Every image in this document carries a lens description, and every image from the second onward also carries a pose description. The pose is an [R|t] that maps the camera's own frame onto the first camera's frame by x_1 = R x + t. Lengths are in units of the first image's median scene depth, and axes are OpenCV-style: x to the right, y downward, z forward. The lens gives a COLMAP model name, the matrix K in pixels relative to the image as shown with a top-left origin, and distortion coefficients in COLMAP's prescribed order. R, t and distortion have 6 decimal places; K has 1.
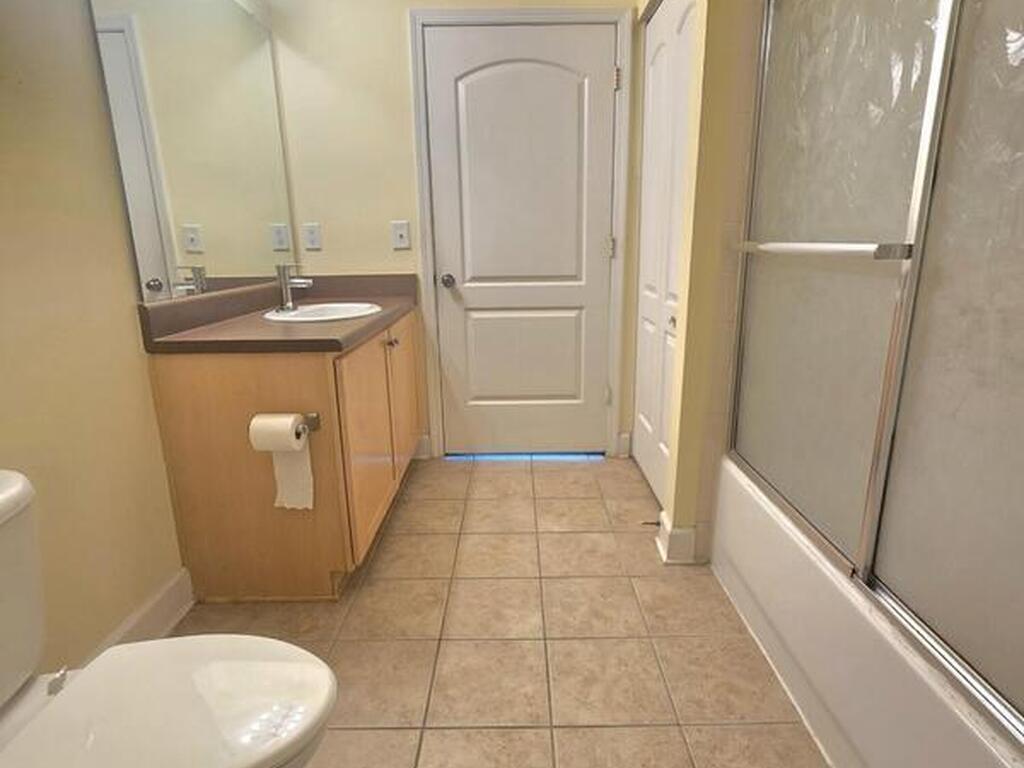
lens RADIAL K [[450.1, 0, 514.7], [0, 450.1, 382.1], [0, 0, 1]] dist [0.002683, 0.000485]
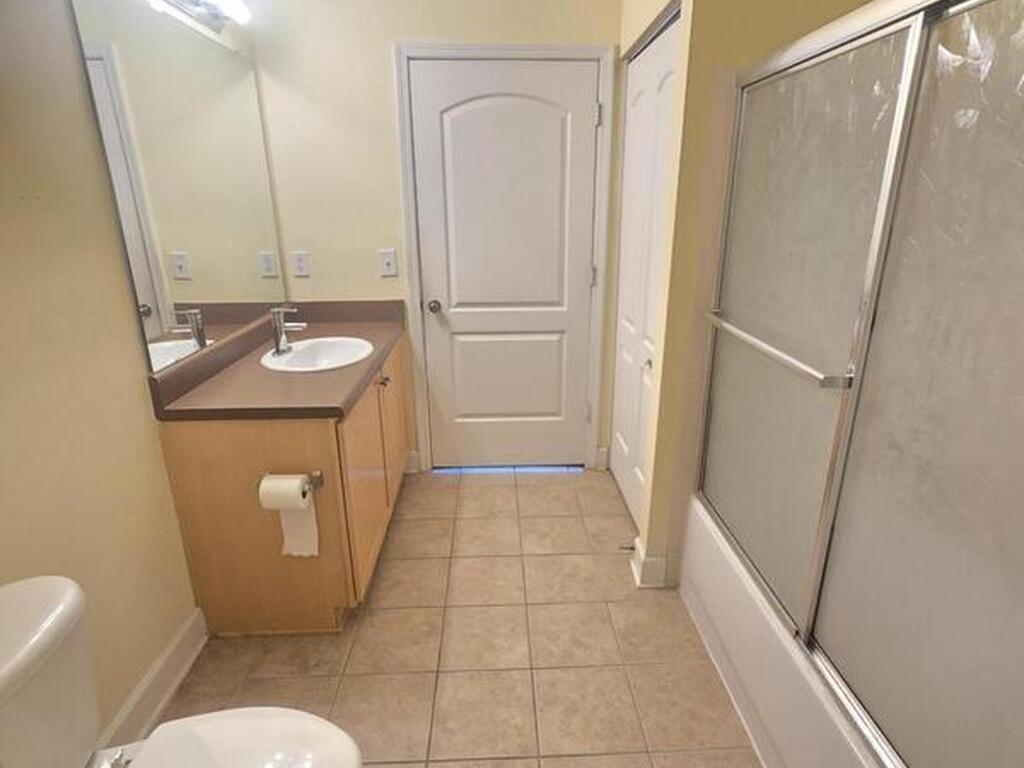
lens RADIAL K [[445.0, 0, 508.8], [0, 445.0, 384.5], [0, 0, 1]] dist [0.000200, 0.000100]
pose [[0.999455, -0.003813, 0.032799, -0.018335], [0.001968, 0.998423, 0.056104, -0.157861], [-0.032961, -0.056009, 0.997886, -0.051817]]
